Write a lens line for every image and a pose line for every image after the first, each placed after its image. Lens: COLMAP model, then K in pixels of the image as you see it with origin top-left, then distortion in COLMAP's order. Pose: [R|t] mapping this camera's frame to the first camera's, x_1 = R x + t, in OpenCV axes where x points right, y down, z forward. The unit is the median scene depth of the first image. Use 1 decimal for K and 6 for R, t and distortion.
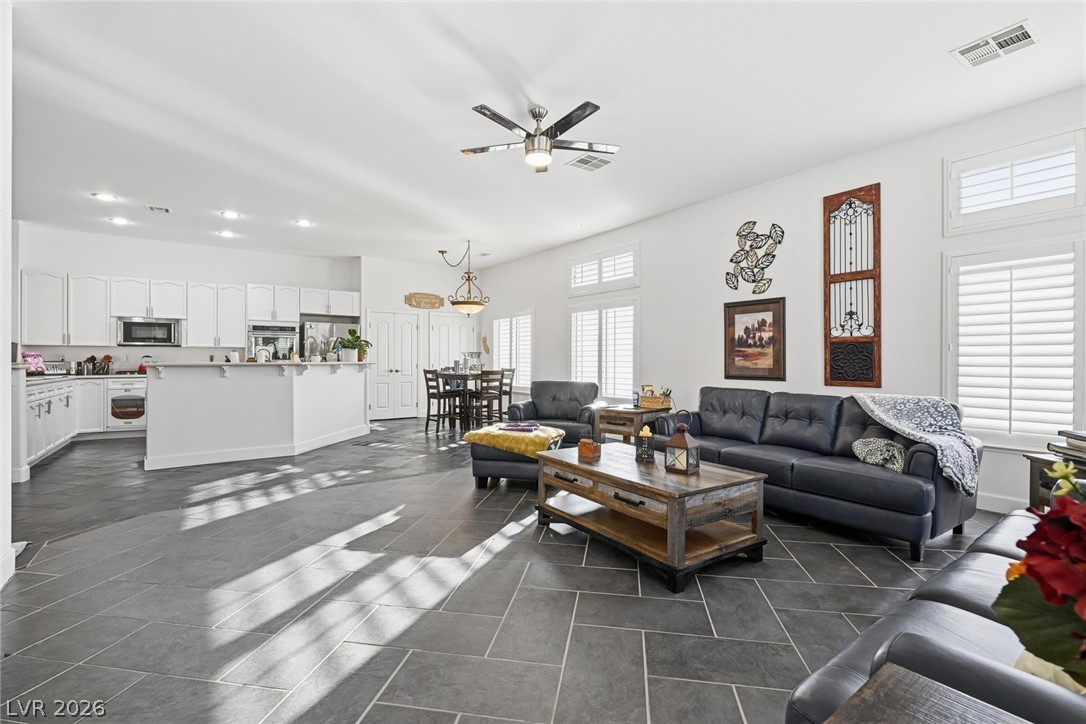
lens RADIAL K [[491.4, 0, 548.8], [0, 491.4, 355.4], [0, 0, 1]] dist [-0.007029, 0.001472]
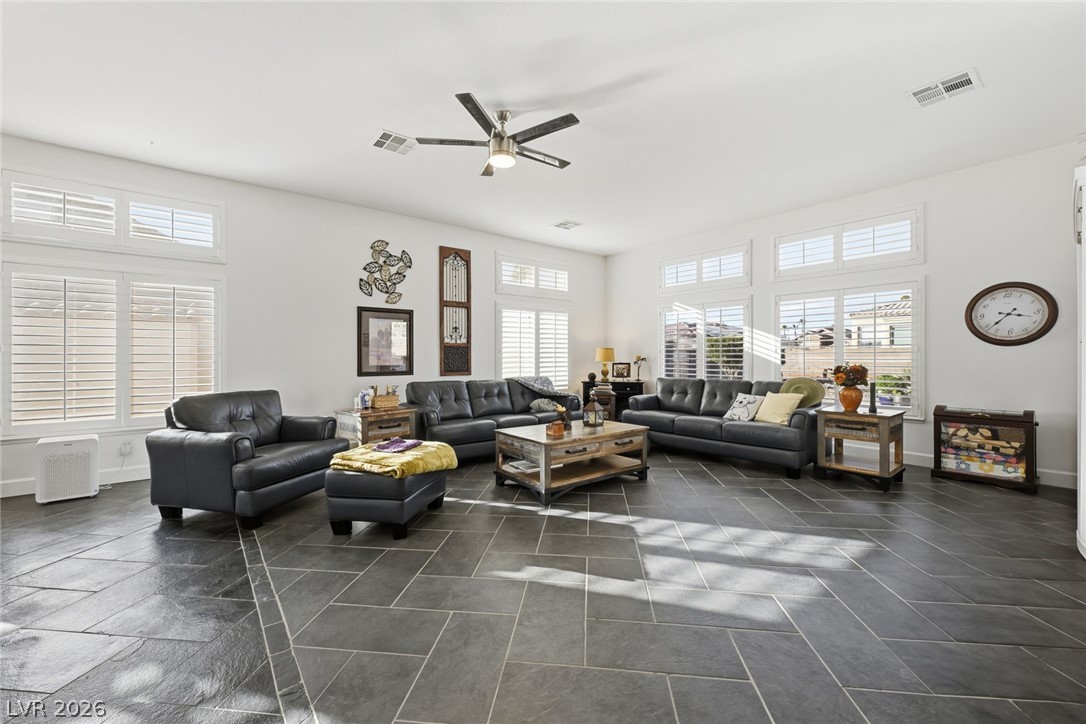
lens RADIAL K [[435.5, 0, 550.2], [0, 435.5, 358.3], [0, 0, 1]] dist [-0.003074, 0.001333]
pose [[-0.067254, -0.005508, 0.997721, -0.649949], [-0.006095, 0.999968, 0.005110, 0.000632], [-0.997717, -0.005737, -0.067285, 0.663878]]
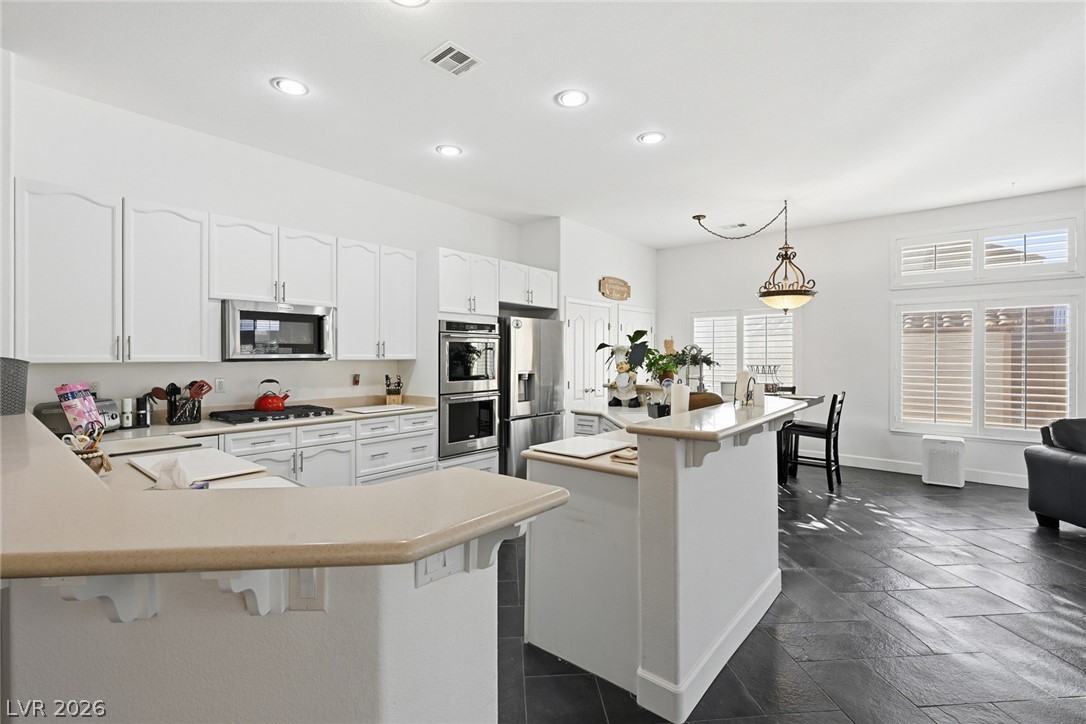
lens RADIAL K [[491.4, 0, 542.3], [0, 491.4, 357.0], [0, 0, 1]] dist [-0.007029, 0.001472]
pose [[0.968363, -0.003218, 0.249525, -0.941020], [0.000062, 0.999920, 0.012654, -0.040209], [-0.249546, -0.012238, 0.968286, 0.620897]]
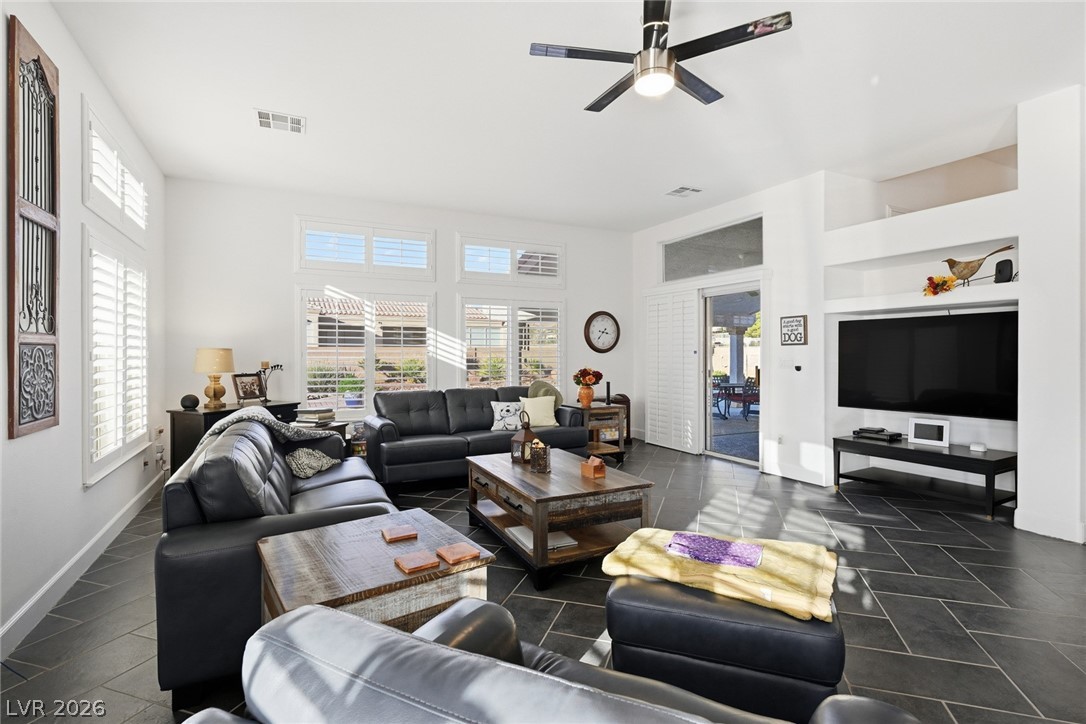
lens RADIAL K [[520.2, 0, 537.9], [0, 520.2, 355.8], [0, 0, 1]] dist [-0.003957, -0.000907]
pose [[-0.986946, -0.001032, 0.161048, 0.007630], [-0.001511, 0.999995, -0.002848, -0.011111], [-0.161044, -0.003054, -0.986942, 1.210266]]
